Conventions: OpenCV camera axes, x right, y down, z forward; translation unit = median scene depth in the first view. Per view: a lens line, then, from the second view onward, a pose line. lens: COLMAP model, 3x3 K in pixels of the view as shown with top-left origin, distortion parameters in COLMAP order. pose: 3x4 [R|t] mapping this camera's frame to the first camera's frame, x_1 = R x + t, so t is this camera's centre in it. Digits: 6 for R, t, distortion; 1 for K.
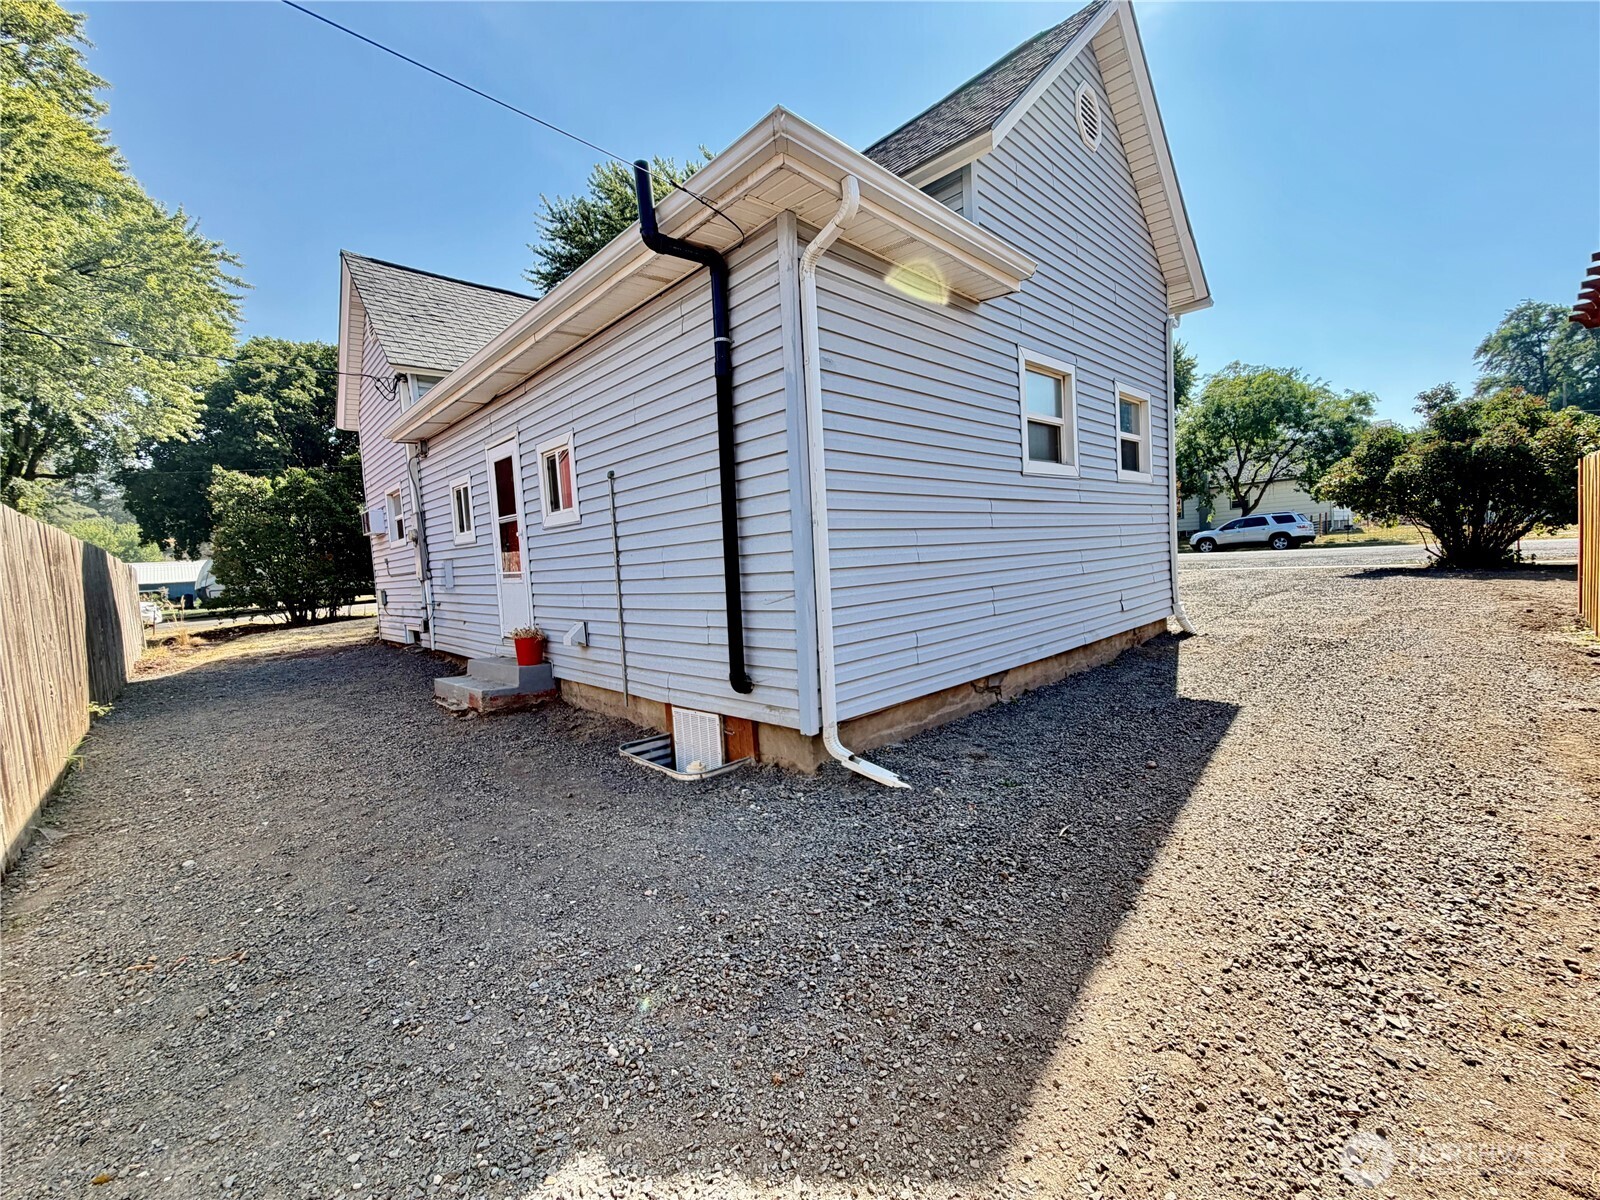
lens RADIAL K [[637.0, 0, 800.0], [0, 637.0, 600.0], [0, 0, 1]] dist [0.000844, -0.000495]
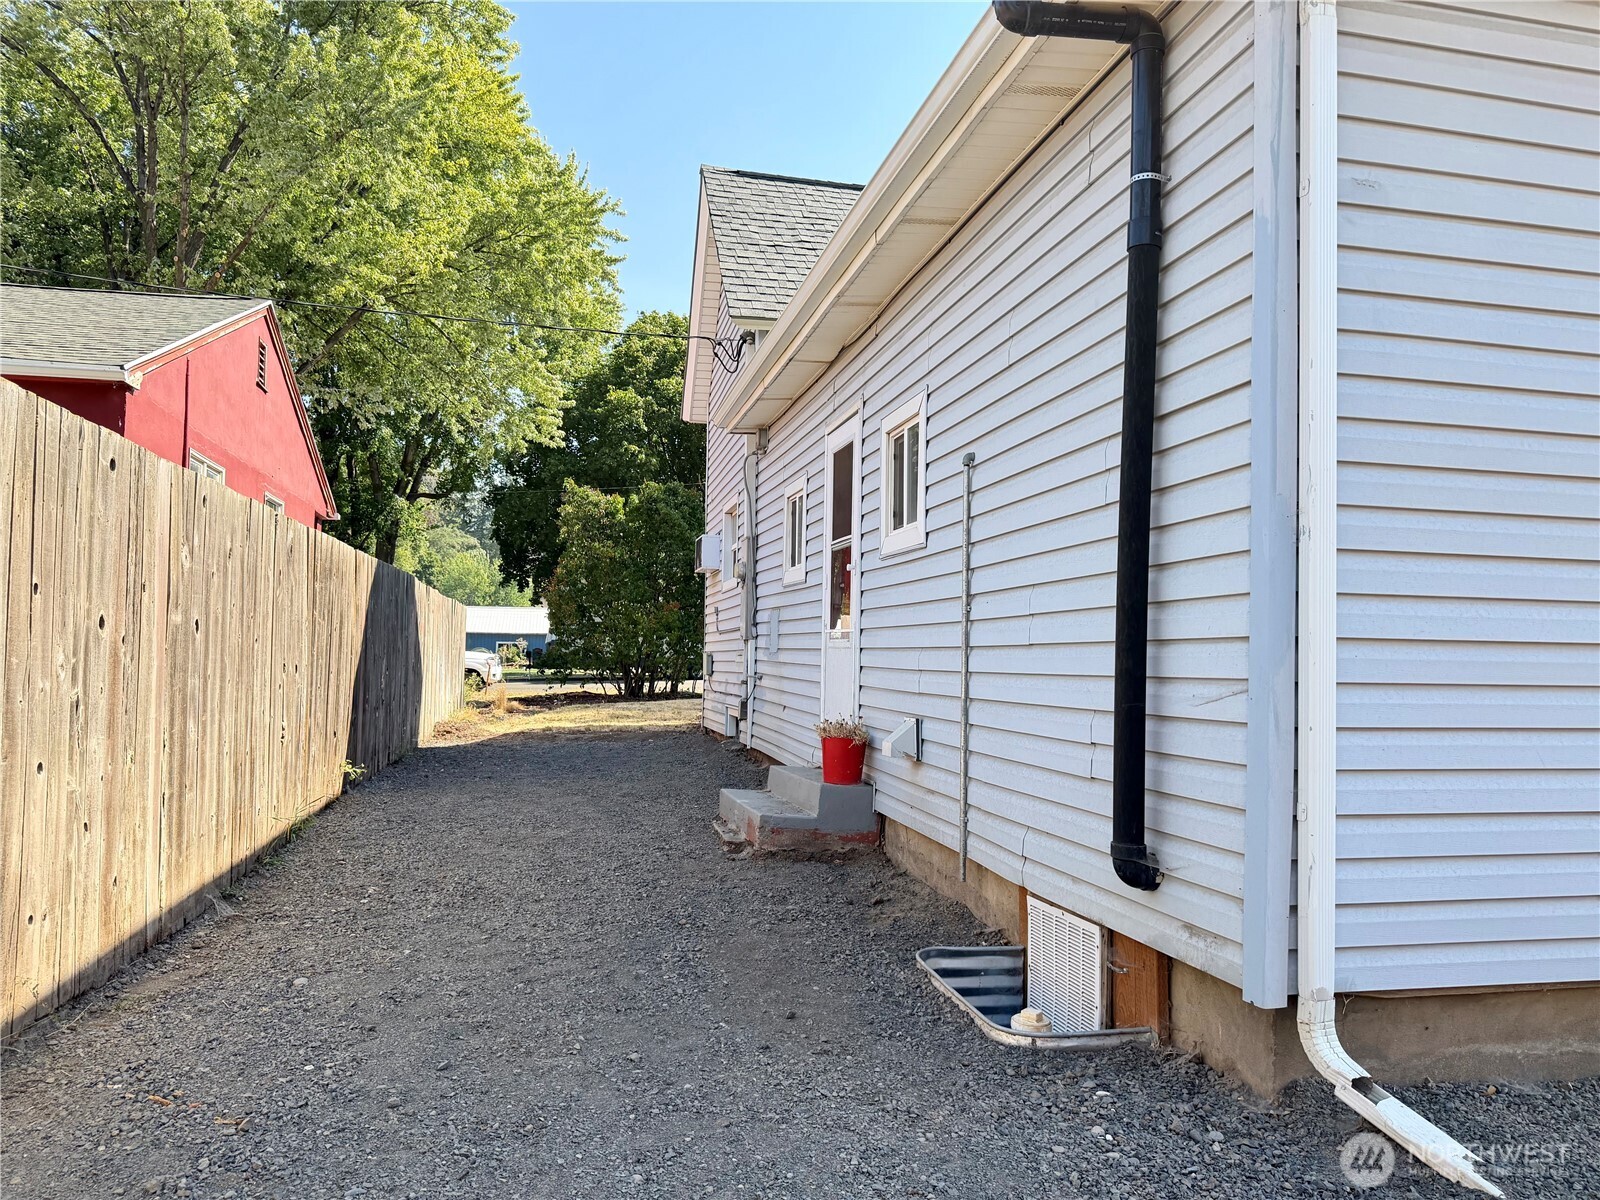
lens RADIAL K [[1117.8, 0, 797.8], [0, 1117.8, 608.1], [0, 0, 1]] dist [0.117251, -0.198476]
pose [[0.849417, 0.048501, -0.525489, 0.106277], [-0.097577, 0.993032, -0.066072, 0.015015], [0.518623, 0.107399, 0.848231, 0.097301]]
